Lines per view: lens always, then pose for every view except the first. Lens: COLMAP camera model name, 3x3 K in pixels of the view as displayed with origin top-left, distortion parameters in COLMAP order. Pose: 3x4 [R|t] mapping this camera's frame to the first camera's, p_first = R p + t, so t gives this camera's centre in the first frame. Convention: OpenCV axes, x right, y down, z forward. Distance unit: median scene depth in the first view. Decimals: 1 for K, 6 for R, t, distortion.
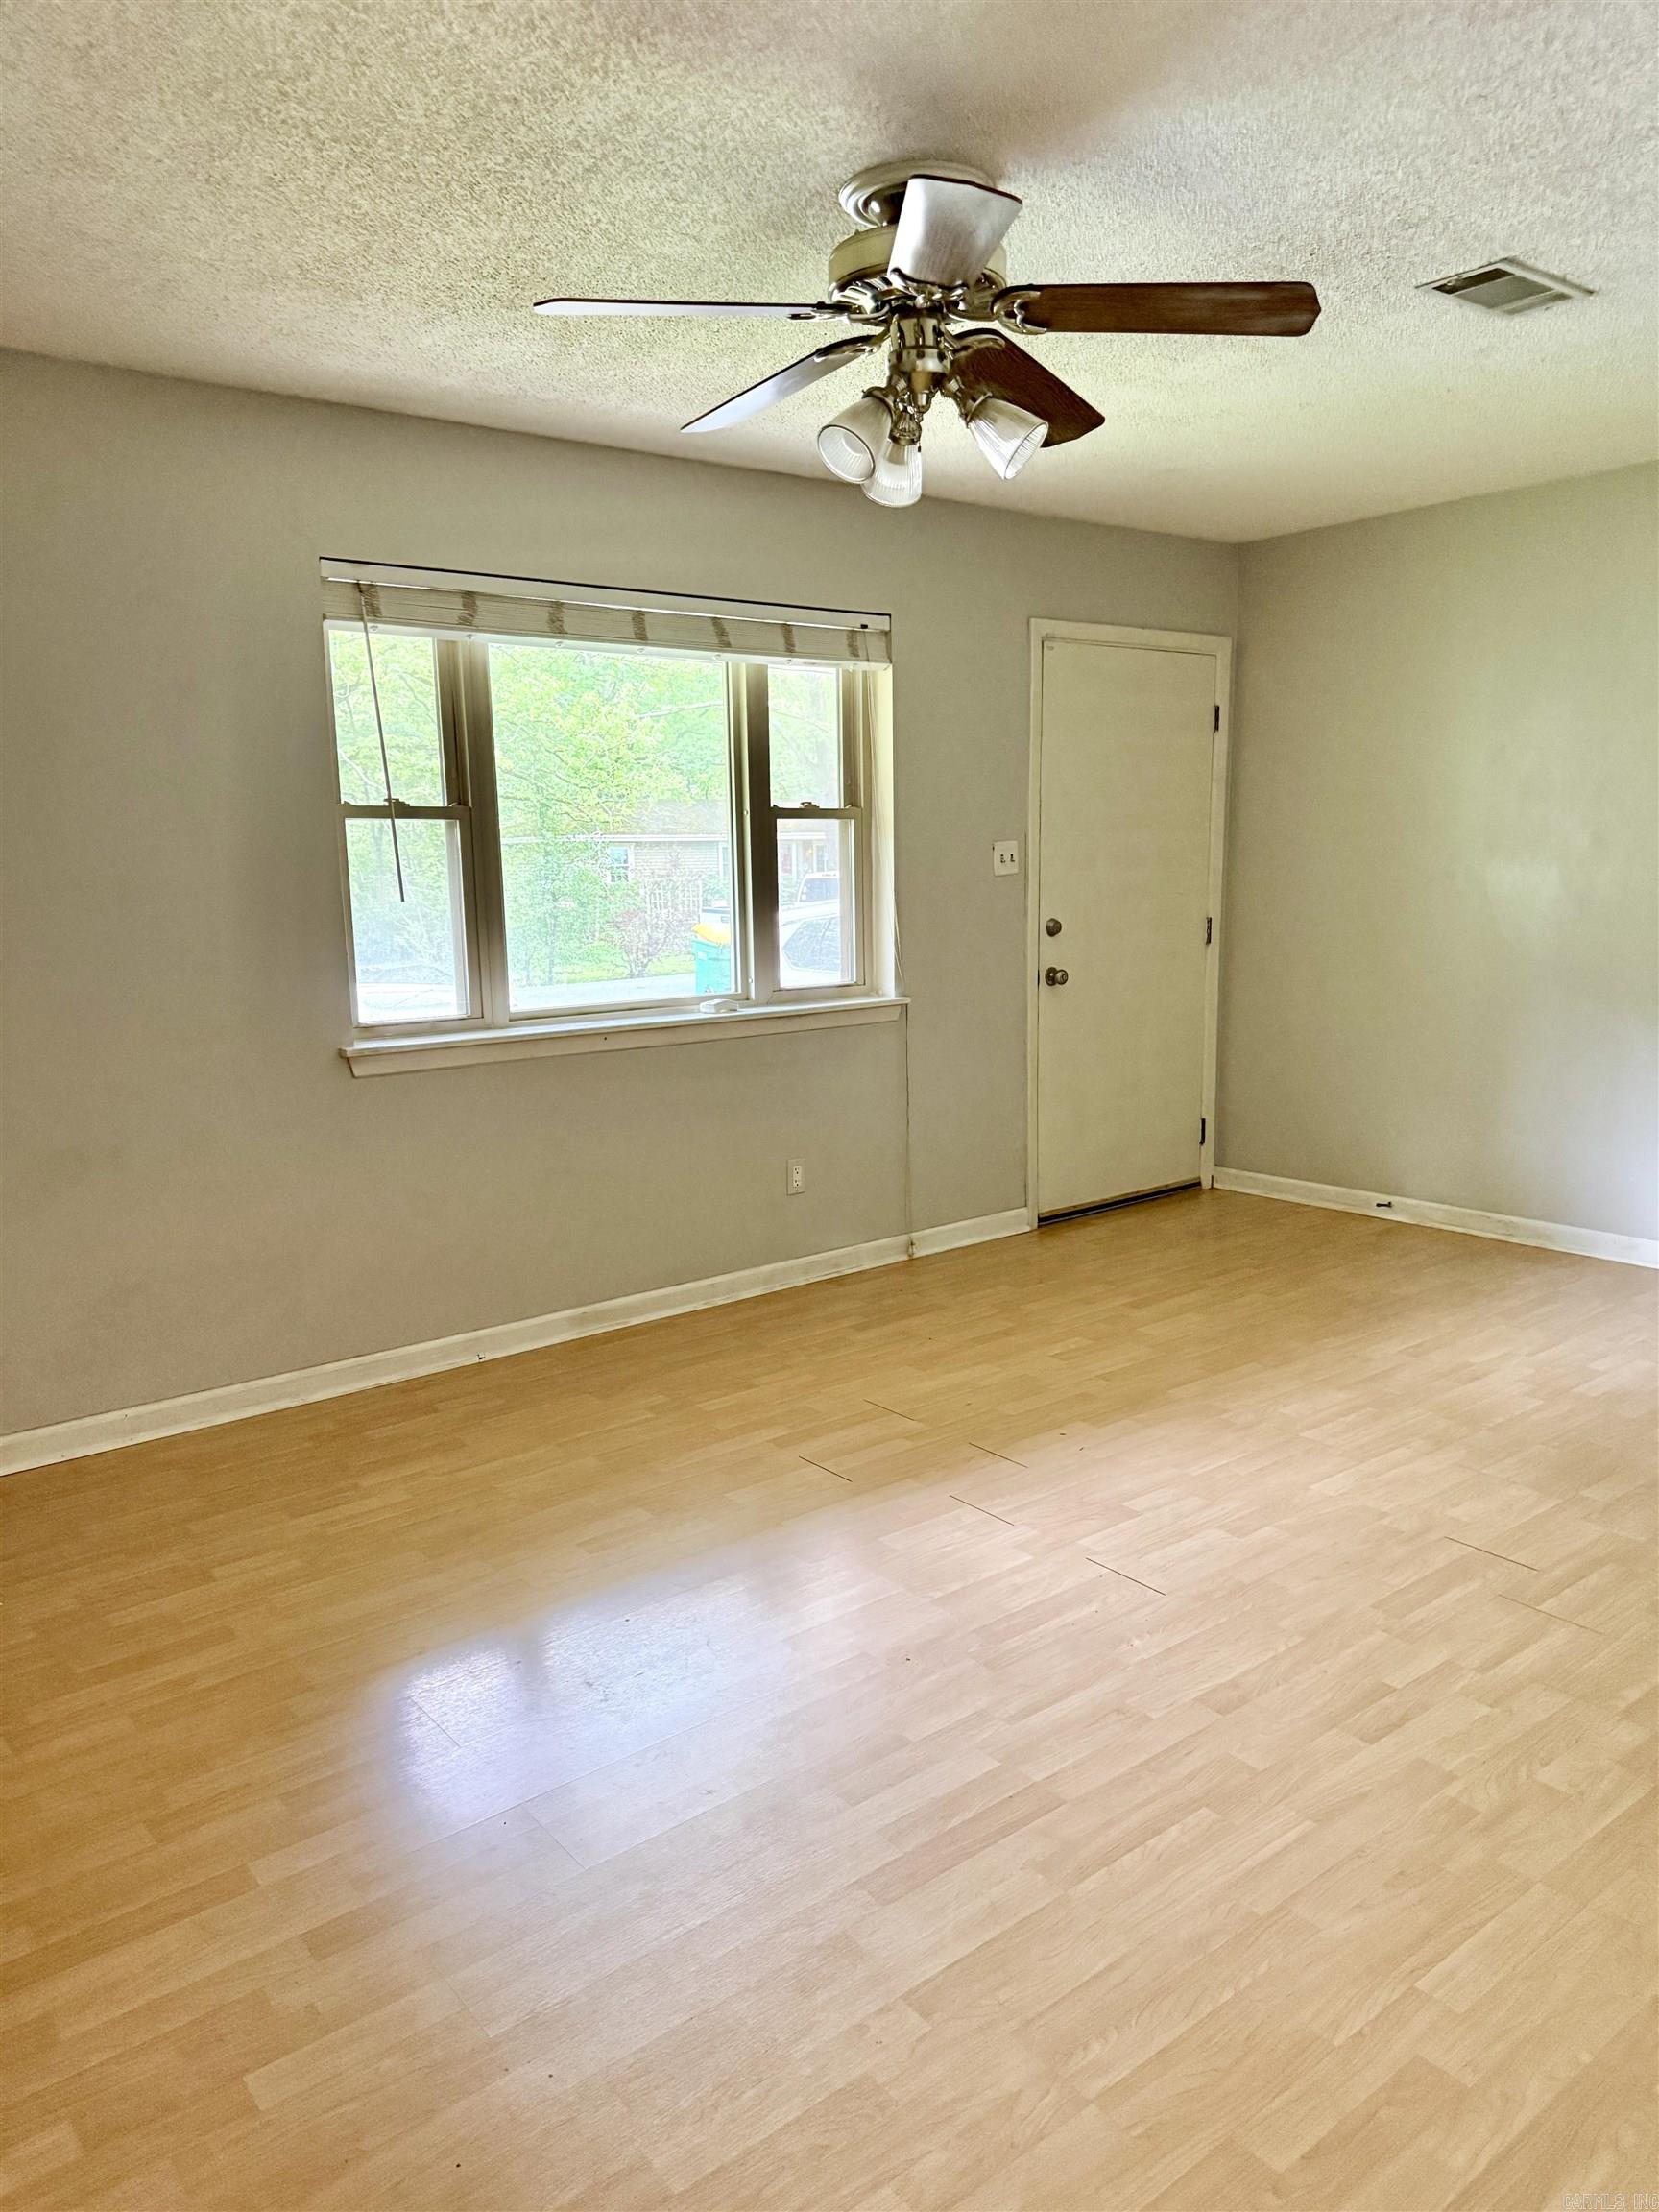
lens RADIAL K [[1536.7, 0, 829.6], [0, 1536.7, 1118.0], [0, 0, 1]] dist [0.019599, -0.037487]
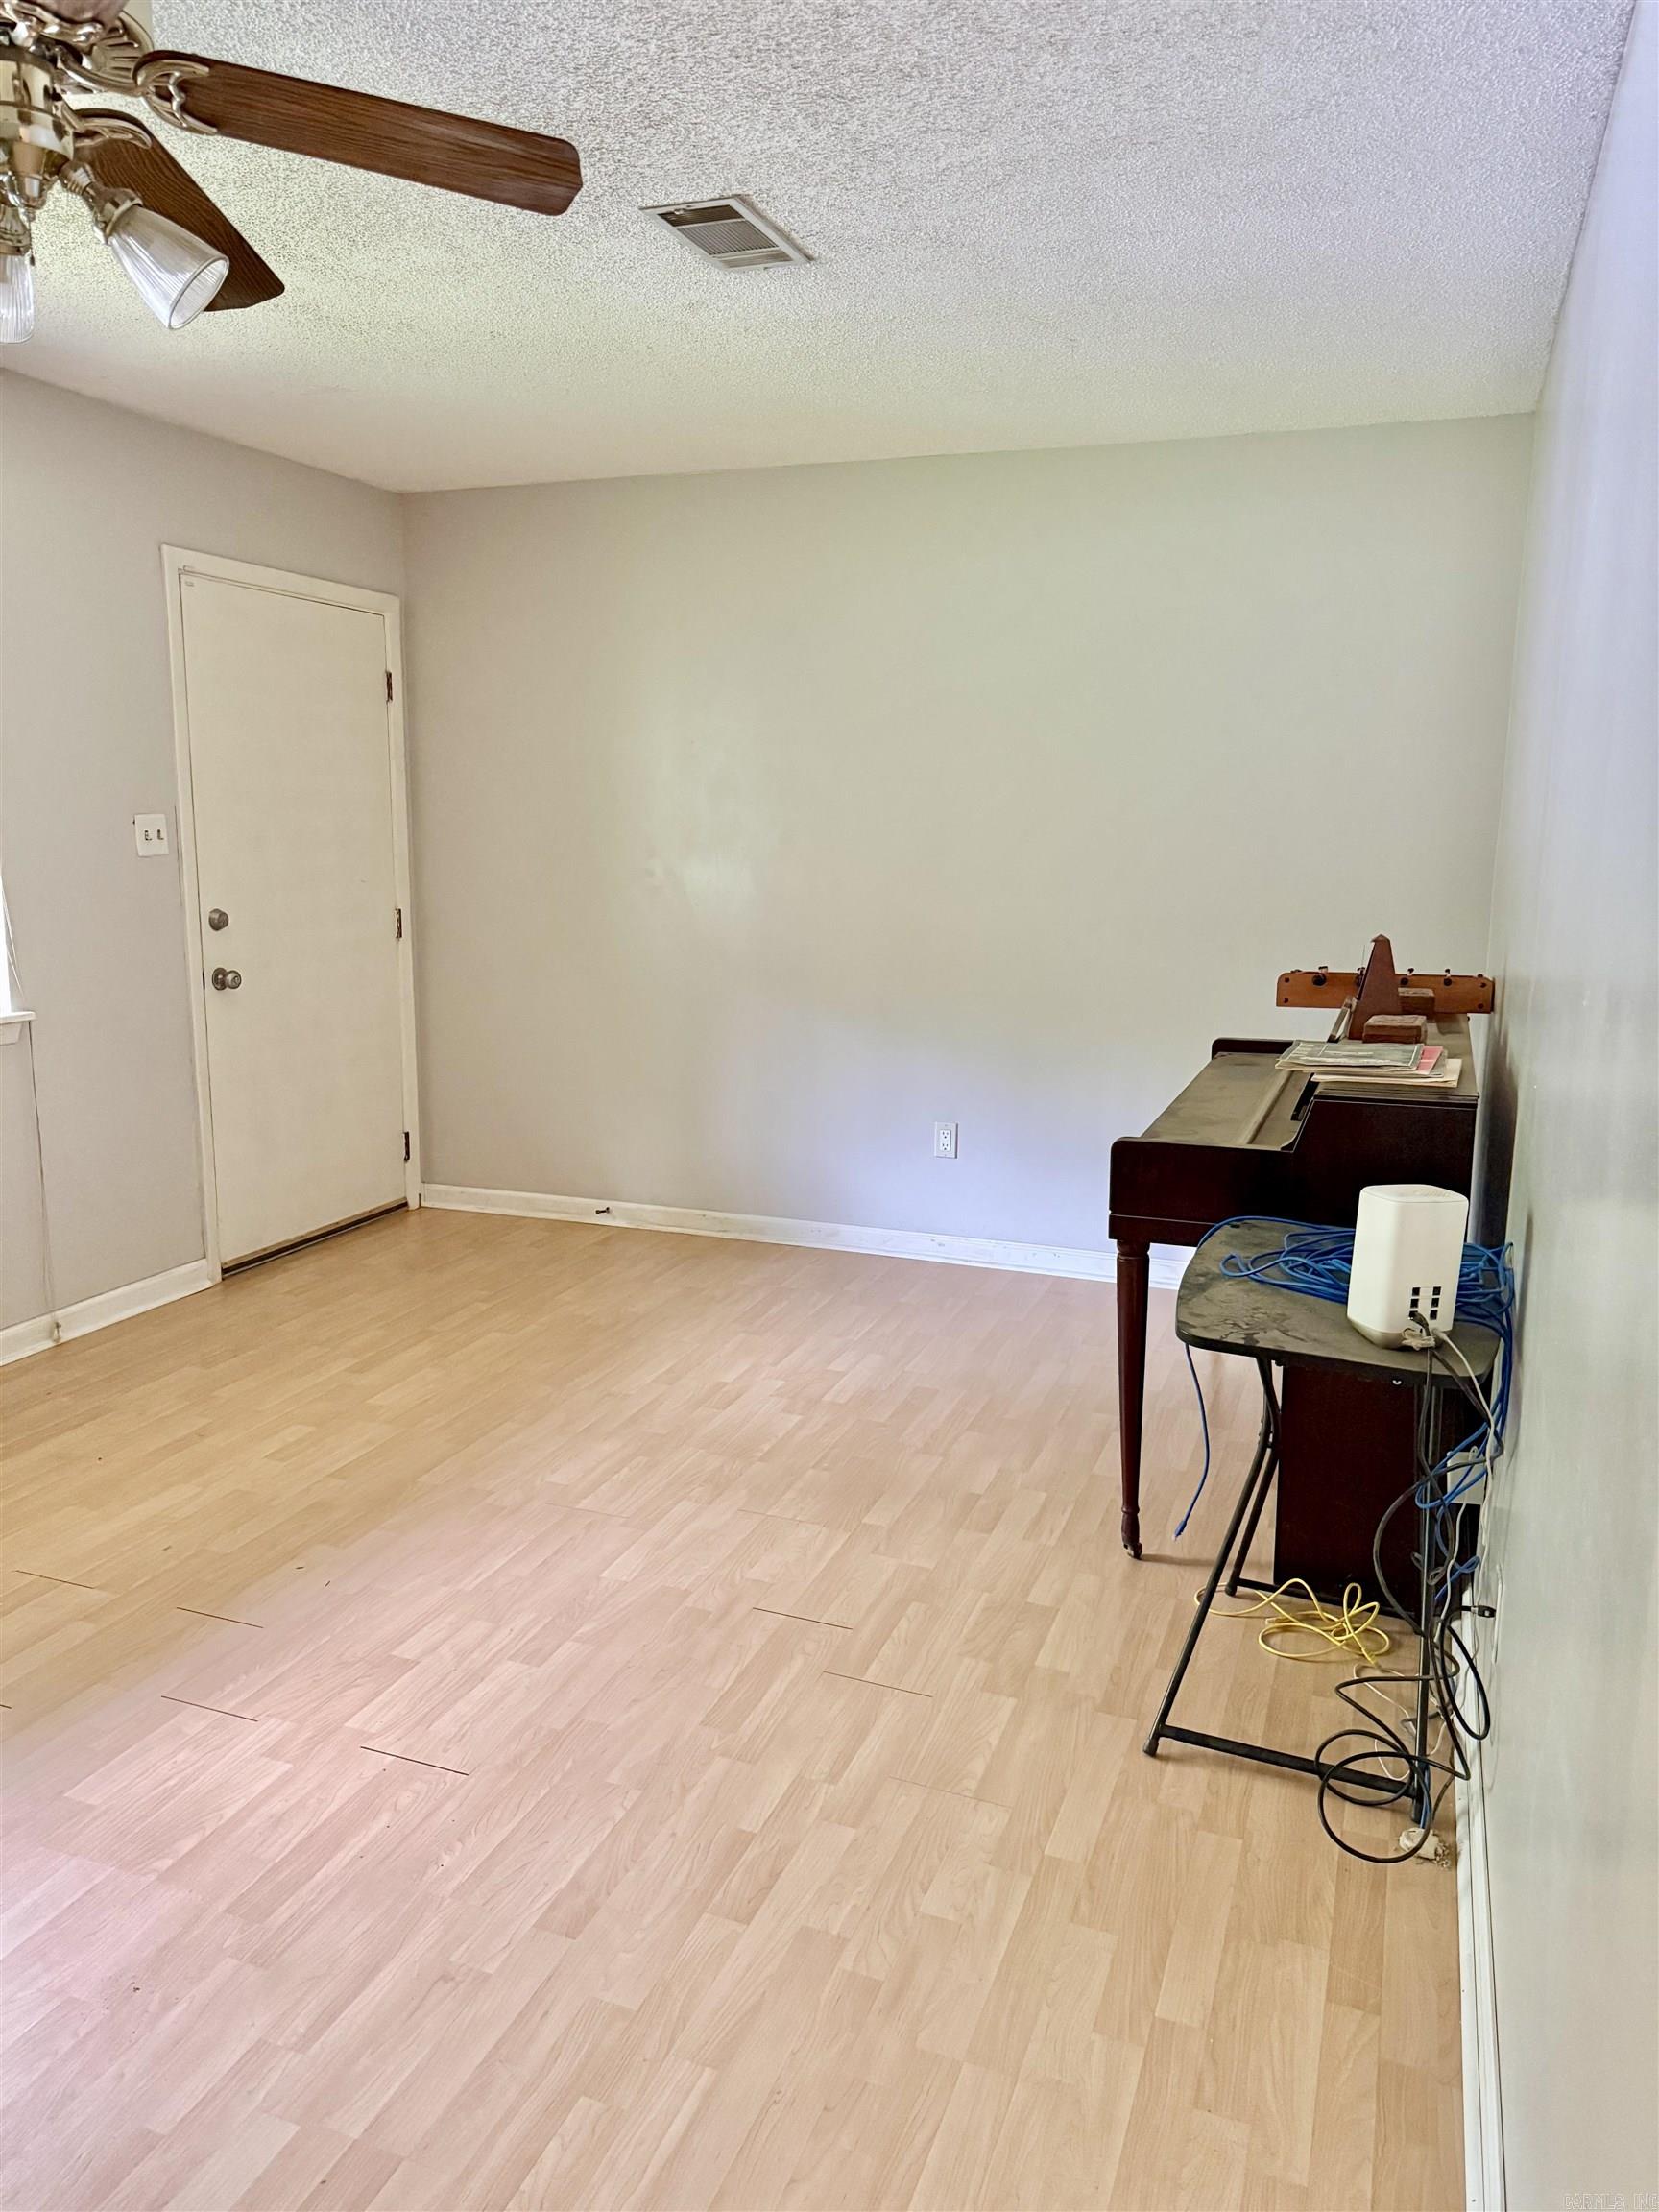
lens RADIAL K [[1536.7, 0, 829.6], [0, 1536.7, 1118.0], [0, 0, 1]] dist [0.019599, -0.037487]
pose [[0.856204, -0.063397, 0.512733, -0.010426], [0.054591, 0.997988, 0.032236, -0.042778], [-0.513745, 0.000390, 0.857943, 0.185669]]
